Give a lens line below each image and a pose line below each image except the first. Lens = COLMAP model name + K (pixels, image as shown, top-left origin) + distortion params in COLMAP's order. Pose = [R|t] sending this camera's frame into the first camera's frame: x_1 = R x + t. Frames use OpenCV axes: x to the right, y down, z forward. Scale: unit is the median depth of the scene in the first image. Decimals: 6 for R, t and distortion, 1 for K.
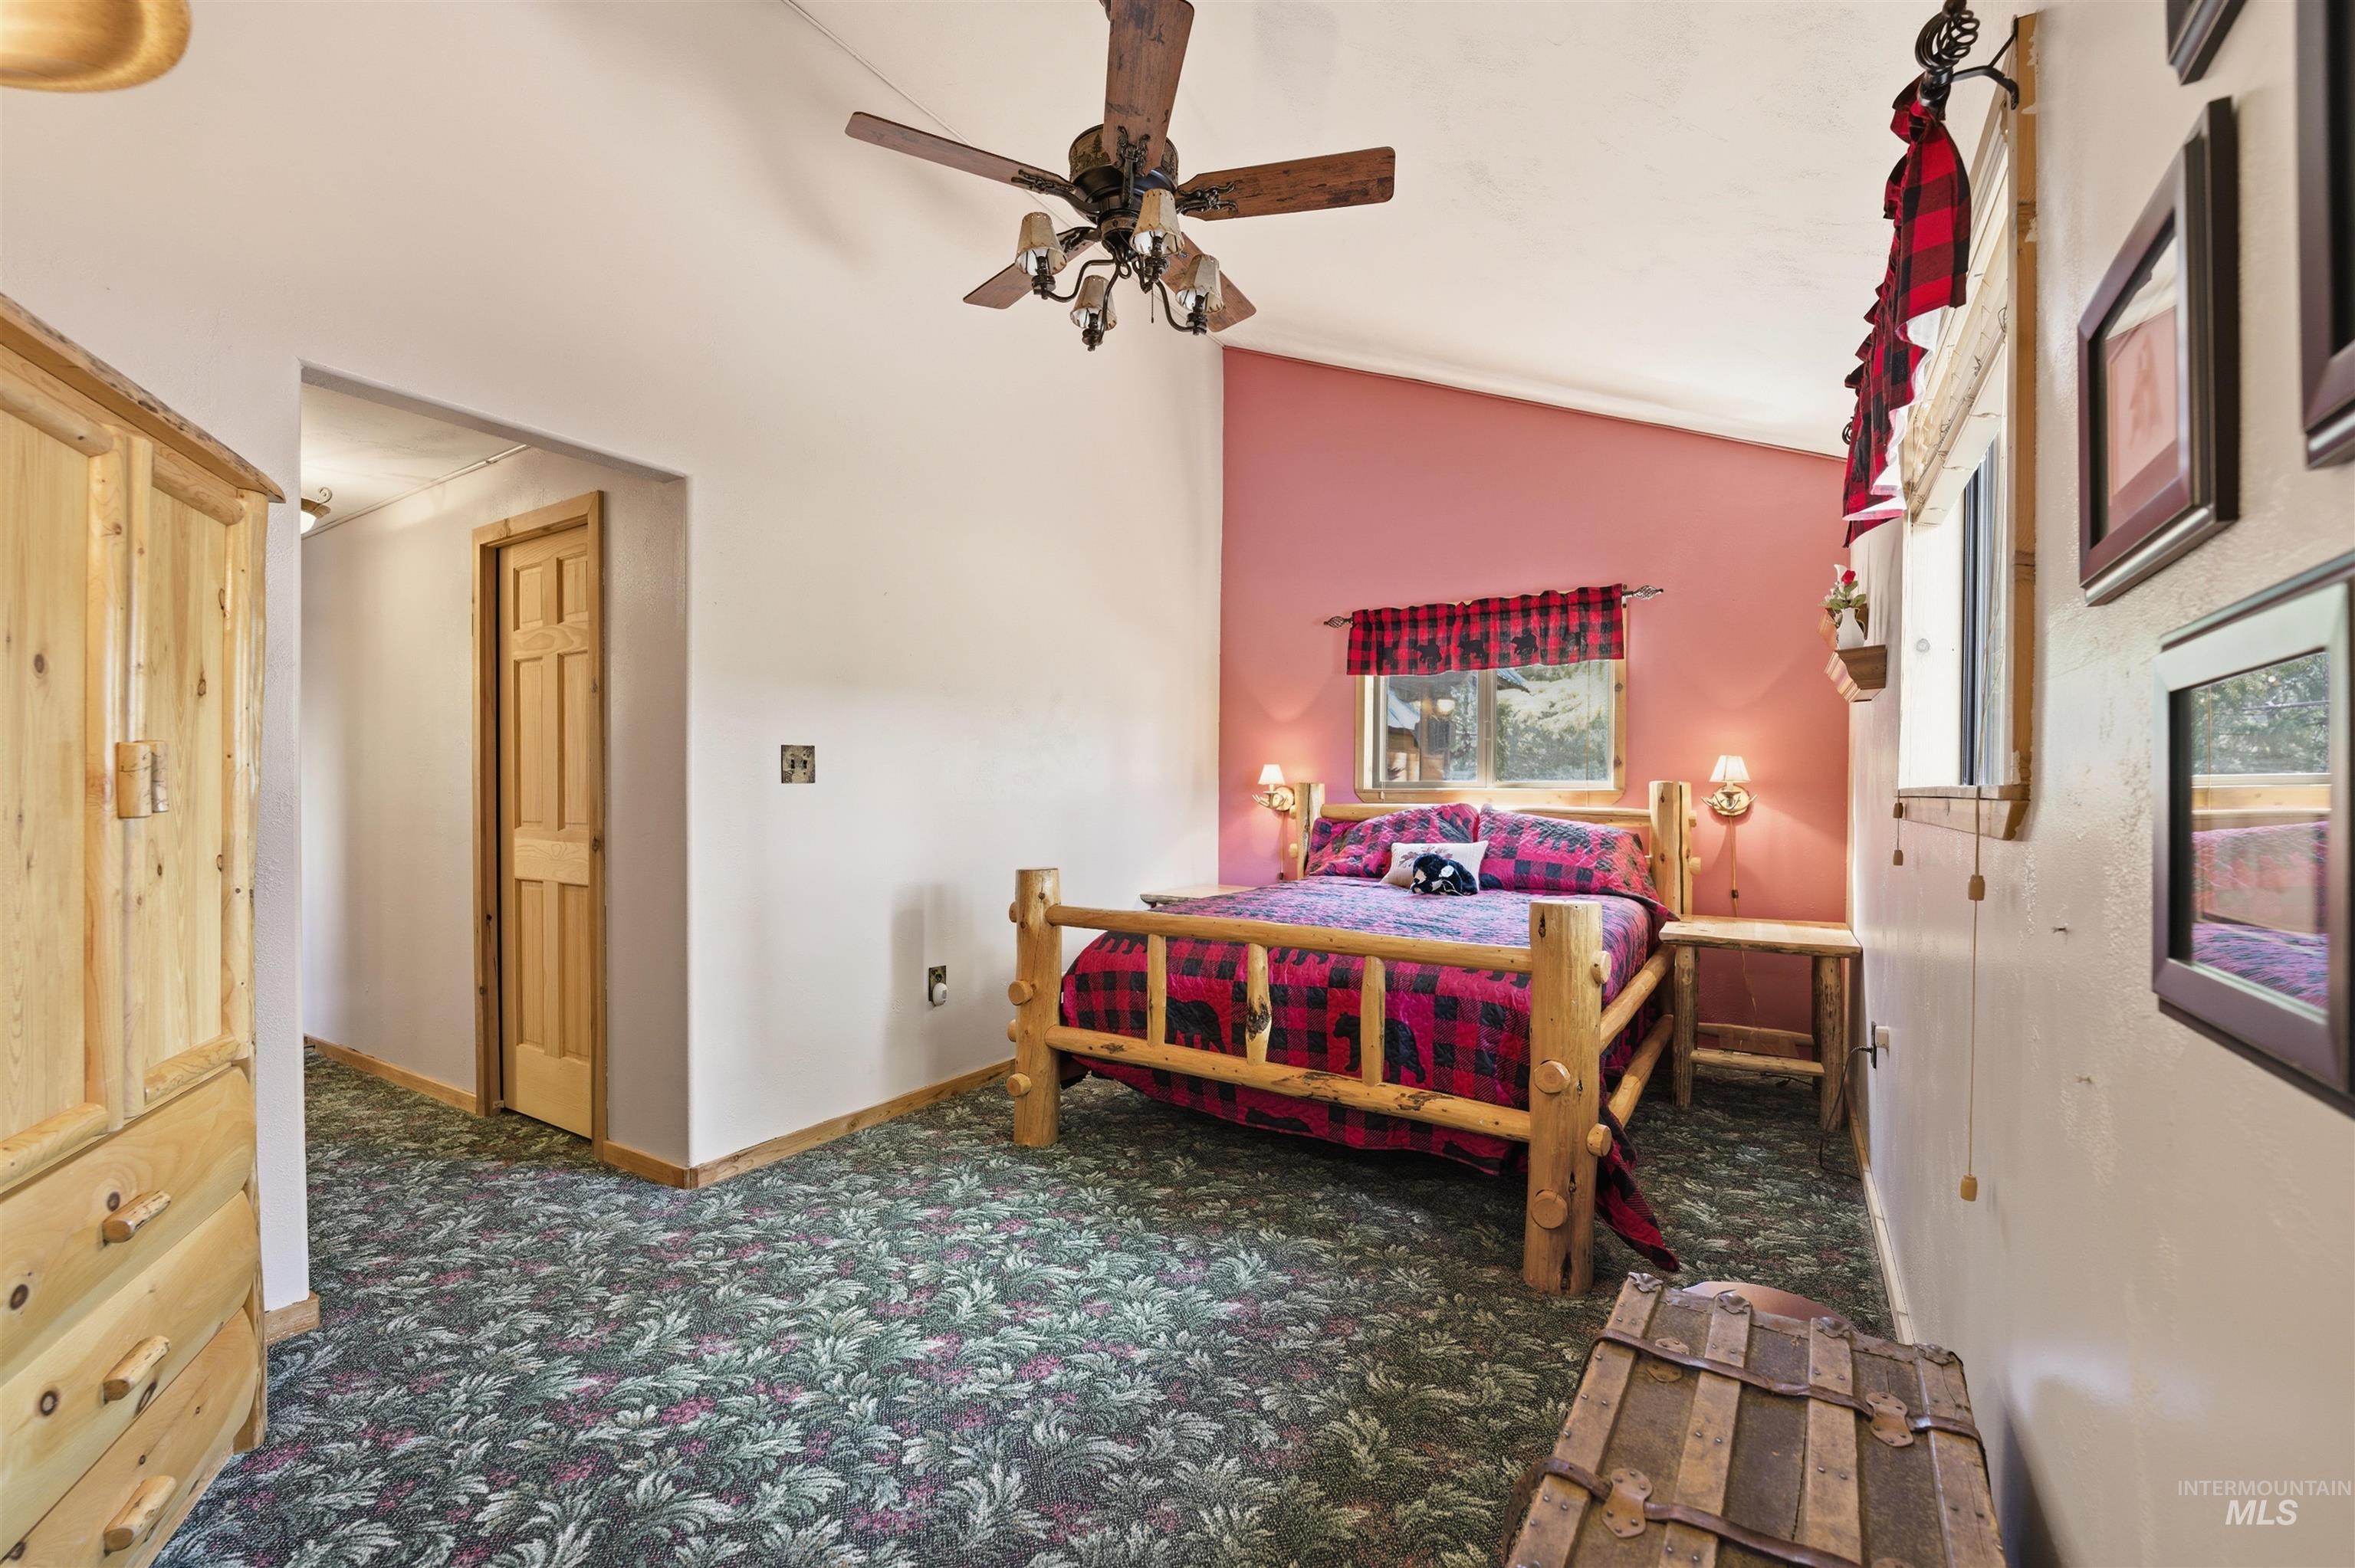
lens RADIAL K [[997.3, 0, 1173.0], [0, 997.3, 819.6], [0, 0, 1]] dist [0.001649, -0.004173]
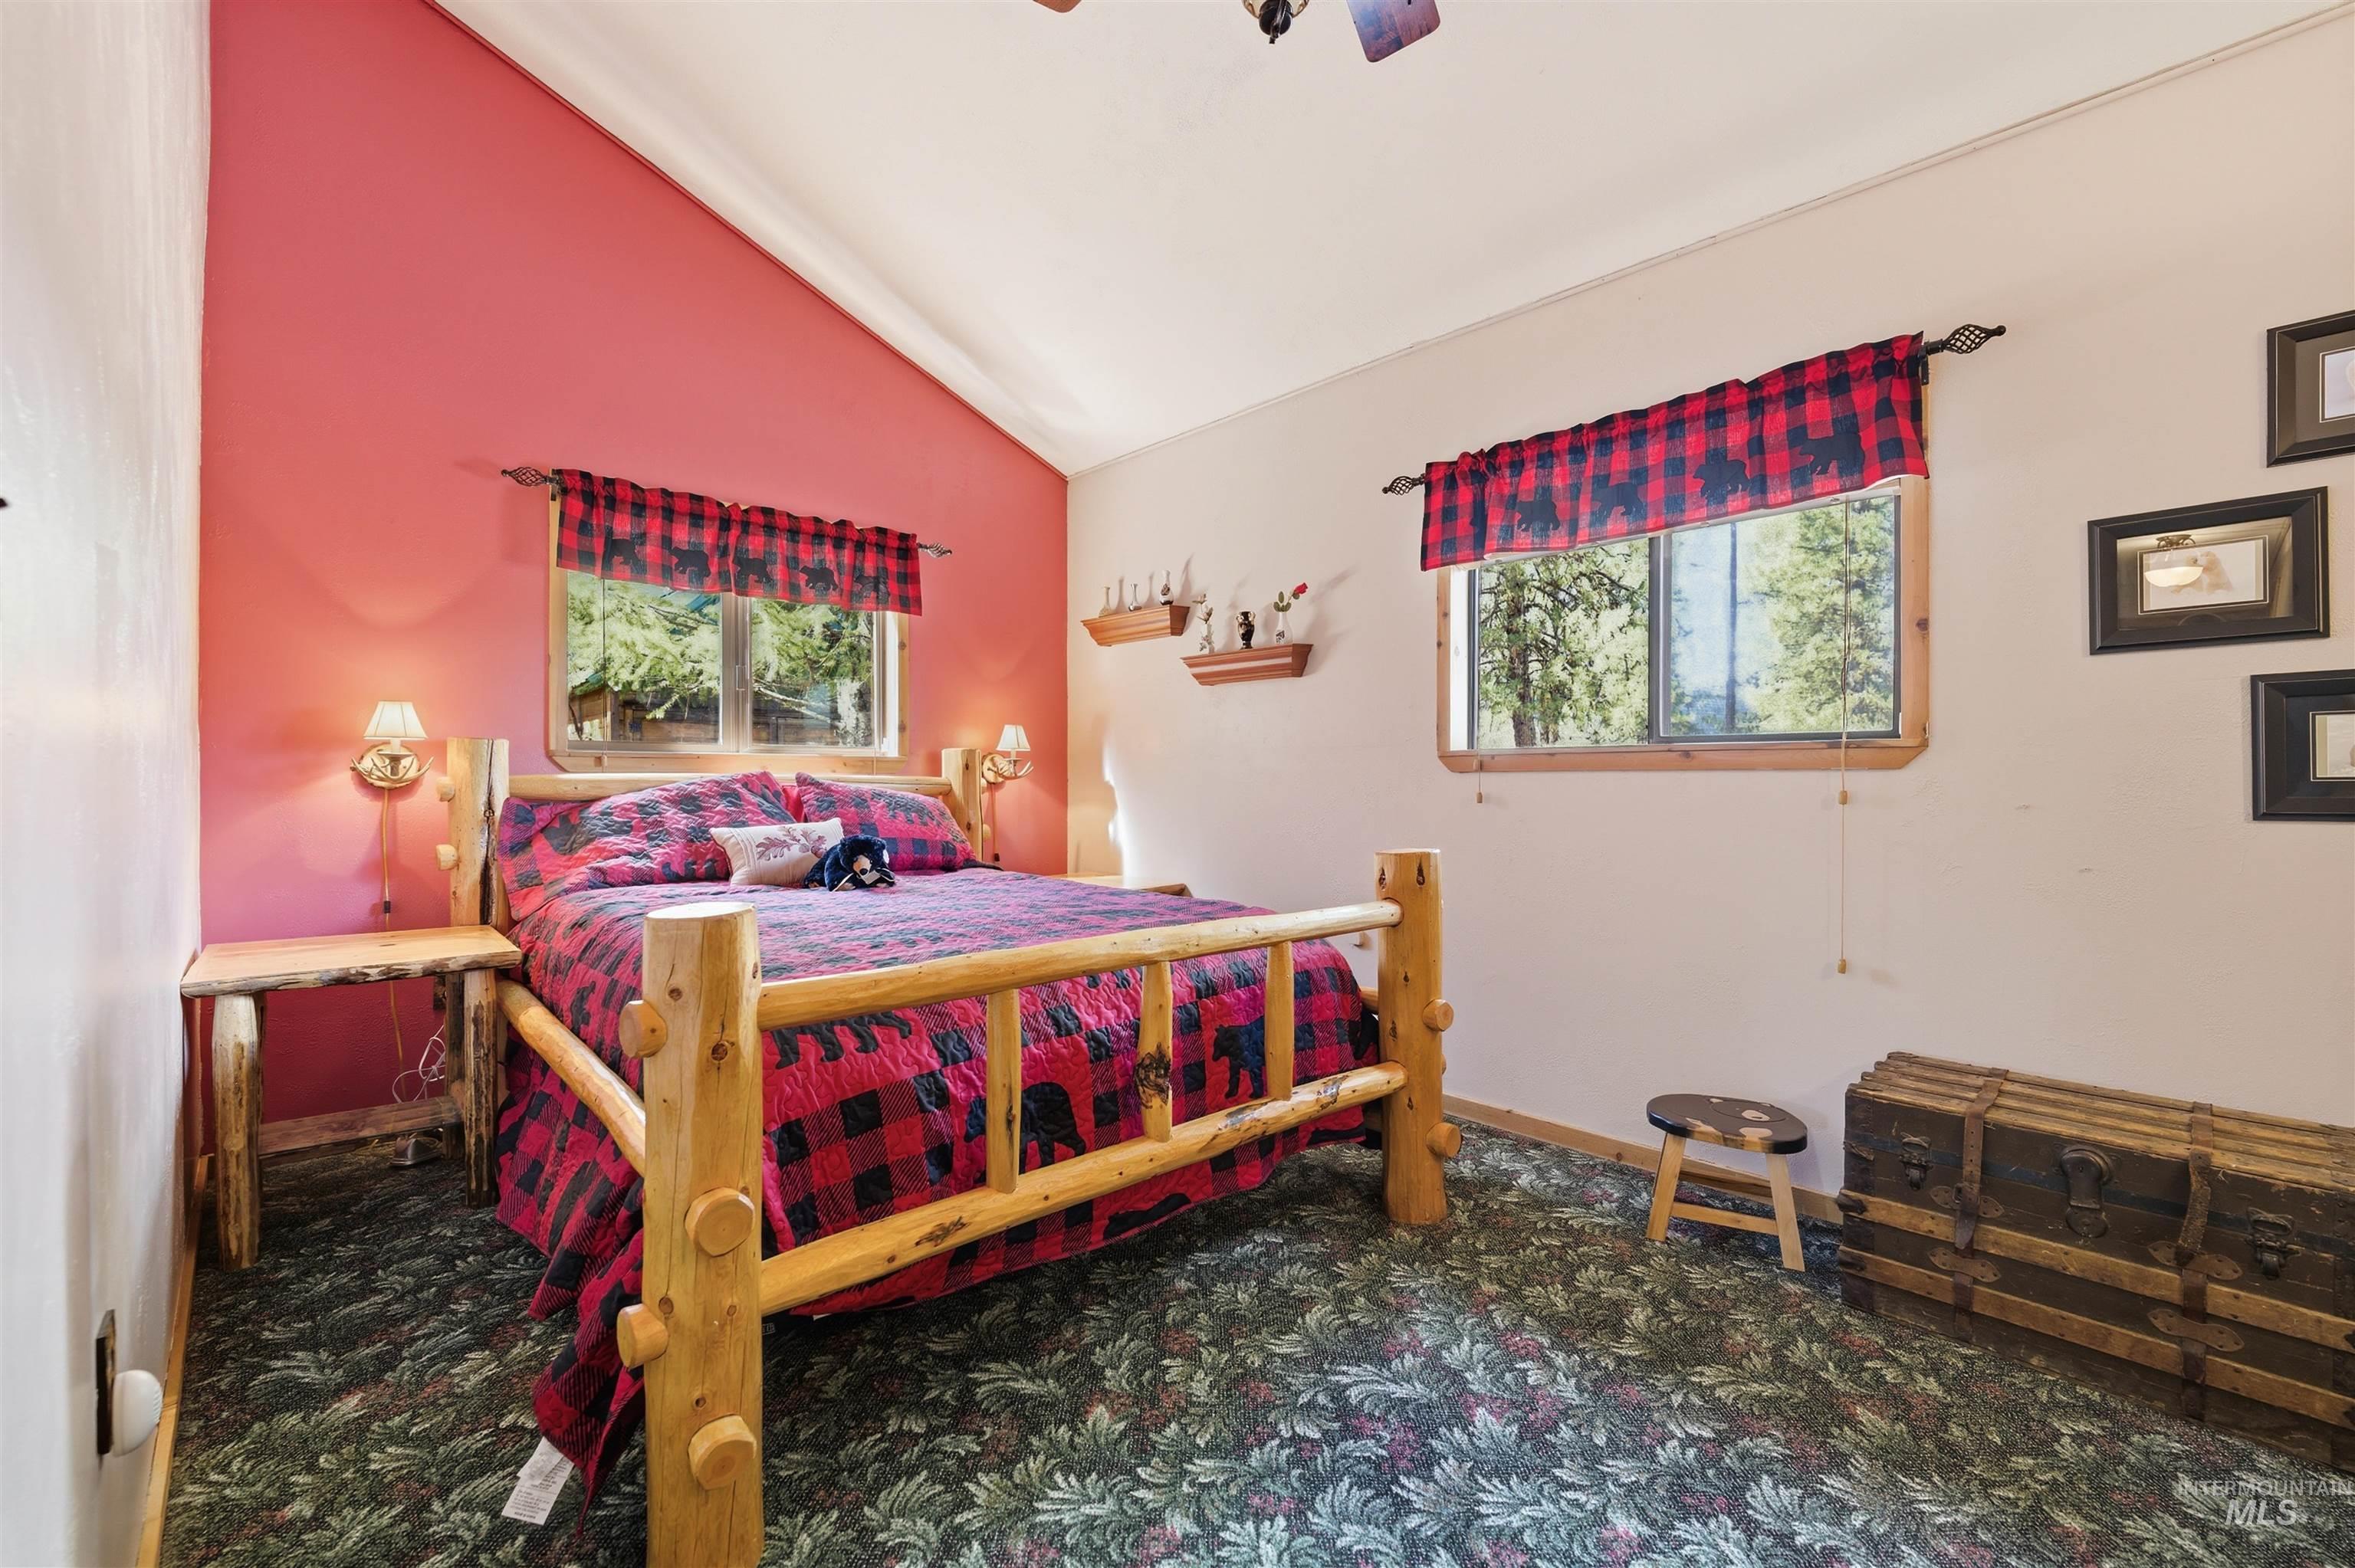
lens RADIAL K [[977.8, 0, 1177.5], [0, 977.8, 784.0], [0, 0, 1]] dist [0.010507, -0.010764]
pose [[0.234973, -0.008694, 0.971963, -0.502322], [0.028365, 0.999595, 0.002084, 0.000933], [-0.971588, 0.027081, 0.235125, 0.731863]]
